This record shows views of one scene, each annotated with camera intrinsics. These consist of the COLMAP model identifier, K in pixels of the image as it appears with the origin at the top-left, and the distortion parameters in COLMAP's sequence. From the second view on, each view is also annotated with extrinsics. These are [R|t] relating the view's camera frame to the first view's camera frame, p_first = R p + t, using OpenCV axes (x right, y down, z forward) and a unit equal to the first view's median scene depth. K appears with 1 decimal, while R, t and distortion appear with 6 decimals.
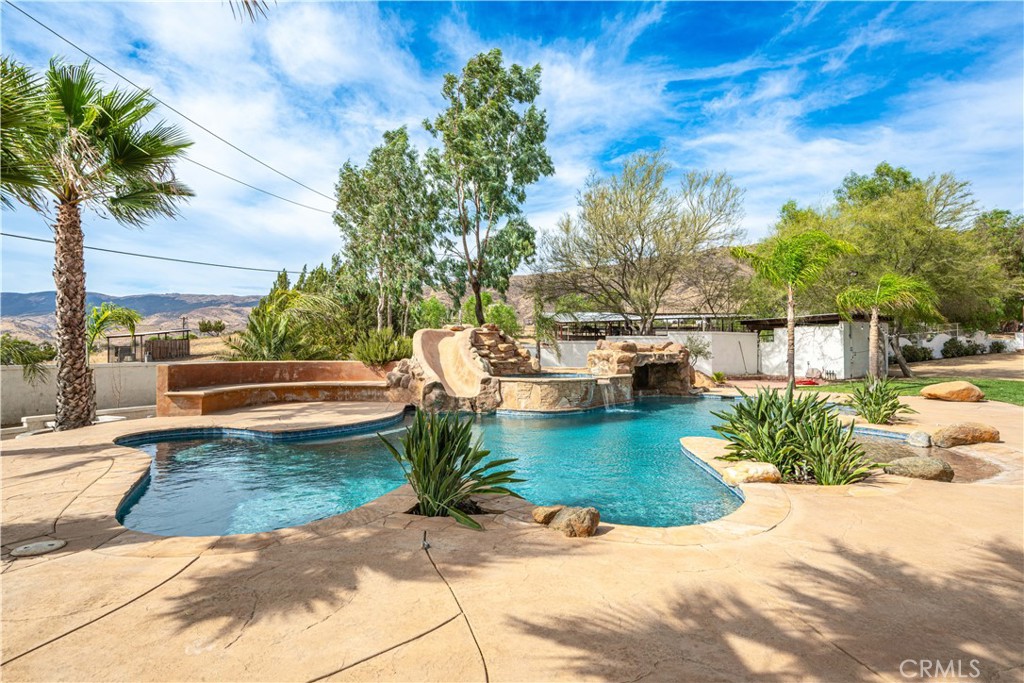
lens RADIAL K [[547.2, 0, 509.1], [0, 547.2, 341.9], [0, 0, 1]] dist [0.001990, -0.000005]
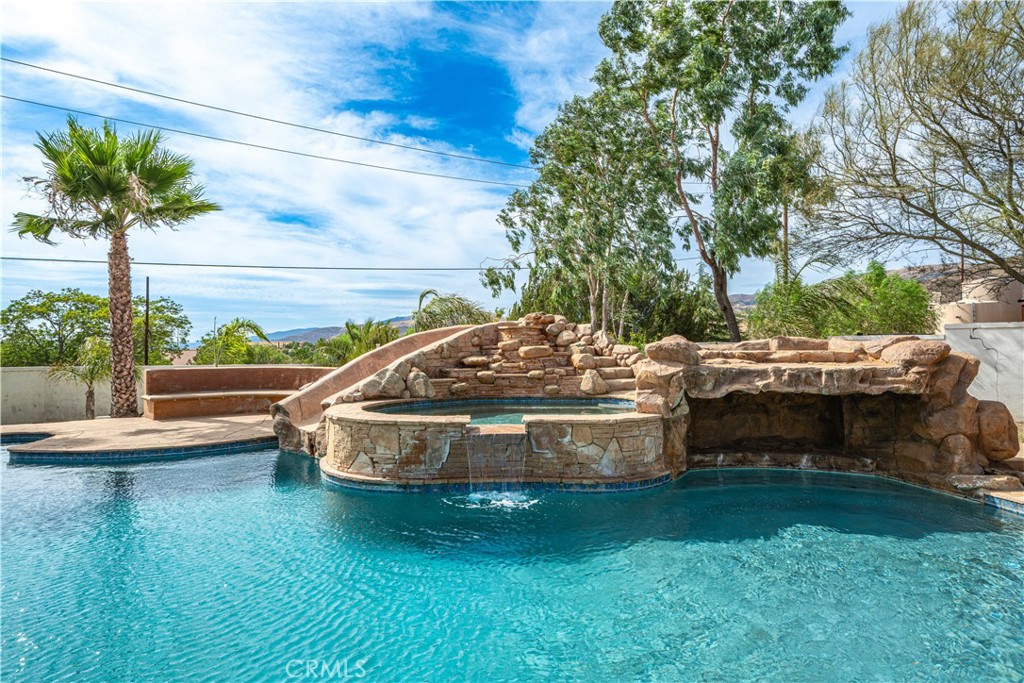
lens RADIAL K [[547.2, 0, 512.4], [0, 547.2, 346.4], [0, 0, 1]] dist [0.001990, -0.000005]
pose [[0.627387, -0.004980, -0.778692, 2.880299], [0.015473, 0.999862, 0.006073, 0.004292], [0.778554, -0.015859, 0.627378, 3.882130]]
